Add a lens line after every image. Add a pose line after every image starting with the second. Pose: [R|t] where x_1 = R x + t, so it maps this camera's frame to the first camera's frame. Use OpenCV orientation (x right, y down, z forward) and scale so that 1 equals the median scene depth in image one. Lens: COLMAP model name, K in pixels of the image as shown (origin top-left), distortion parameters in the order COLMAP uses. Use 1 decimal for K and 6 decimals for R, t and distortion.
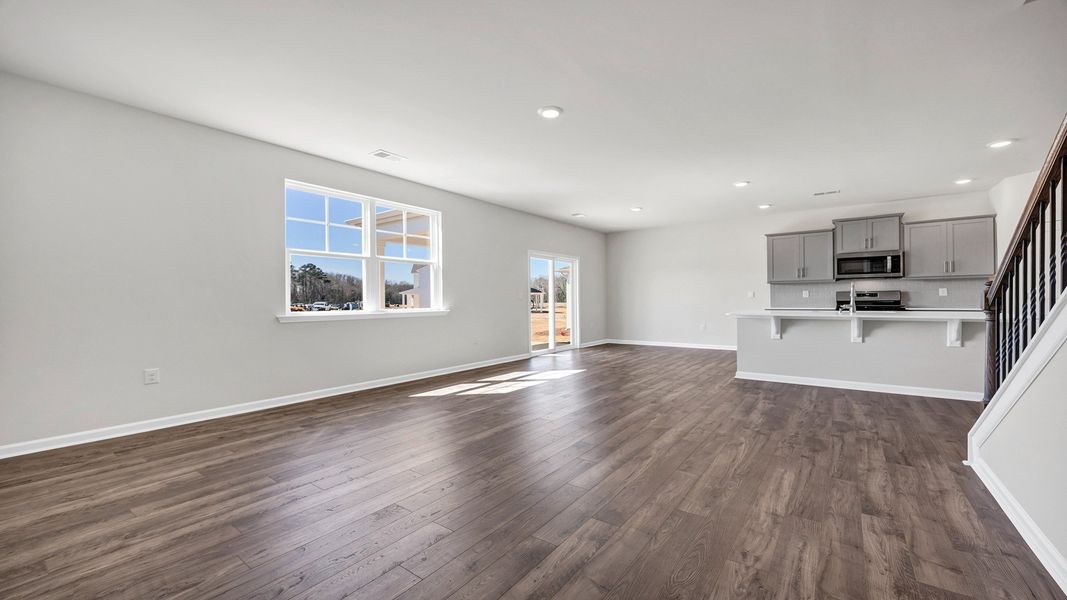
lens RADIAL K [[414.4, 0, 538.4], [0, 414.4, 301.7], [0, 0, 1]] dist [-0.000551, -0.000126]
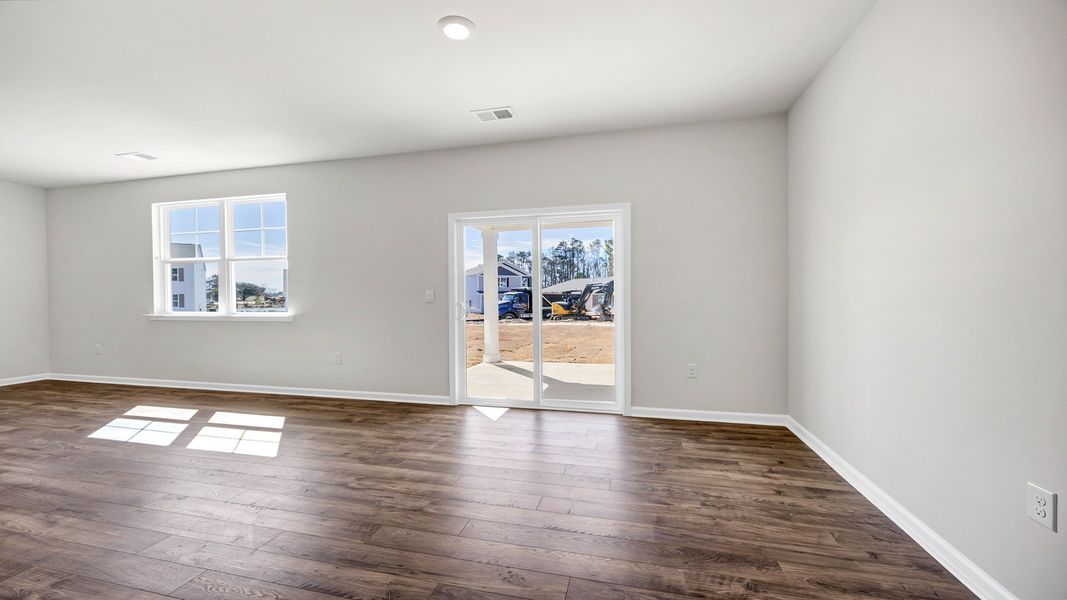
lens RADIAL K [[414.4, 0, 538.4], [0, 414.4, 301.7], [0, 0, 1]] dist [-0.000551, -0.000126]
pose [[0.383523, 0.036751, -0.922800, 0.660175], [0.002228, 0.999168, 0.040719, -0.033370], [0.923528, -0.017672, 0.383122, 1.061665]]
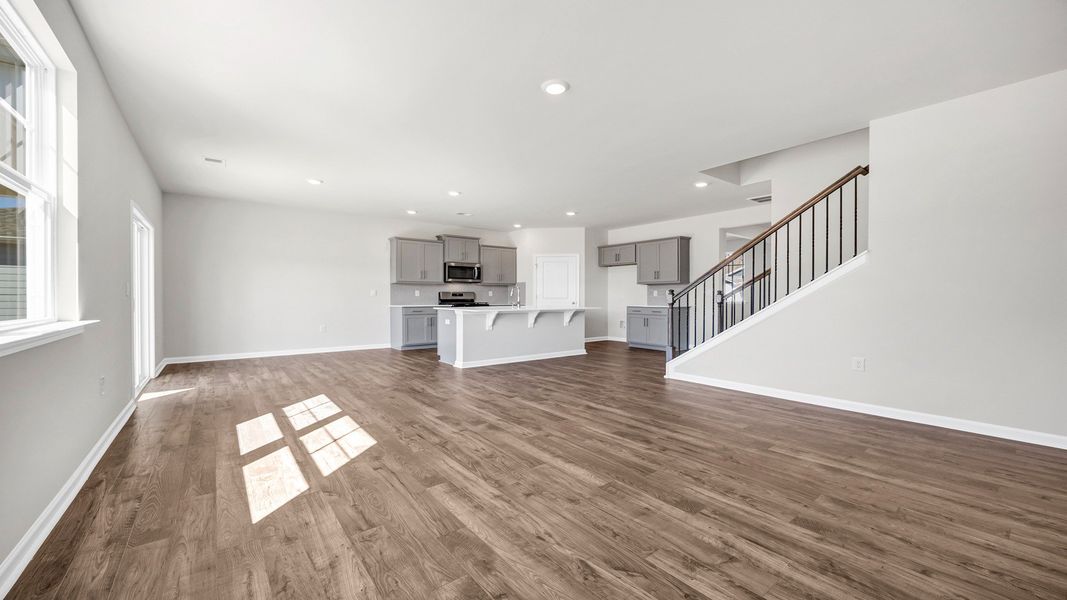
lens RADIAL K [[414.4, 0, 538.4], [0, 414.4, 301.7], [0, 0, 1]] dist [-0.000551, -0.000126]
pose [[0.264415, -0.004404, 0.964399, -0.451177], [0.003375, 0.999988, 0.003642, 0.001757], [-0.964403, 0.002292, 0.264426, 0.428444]]
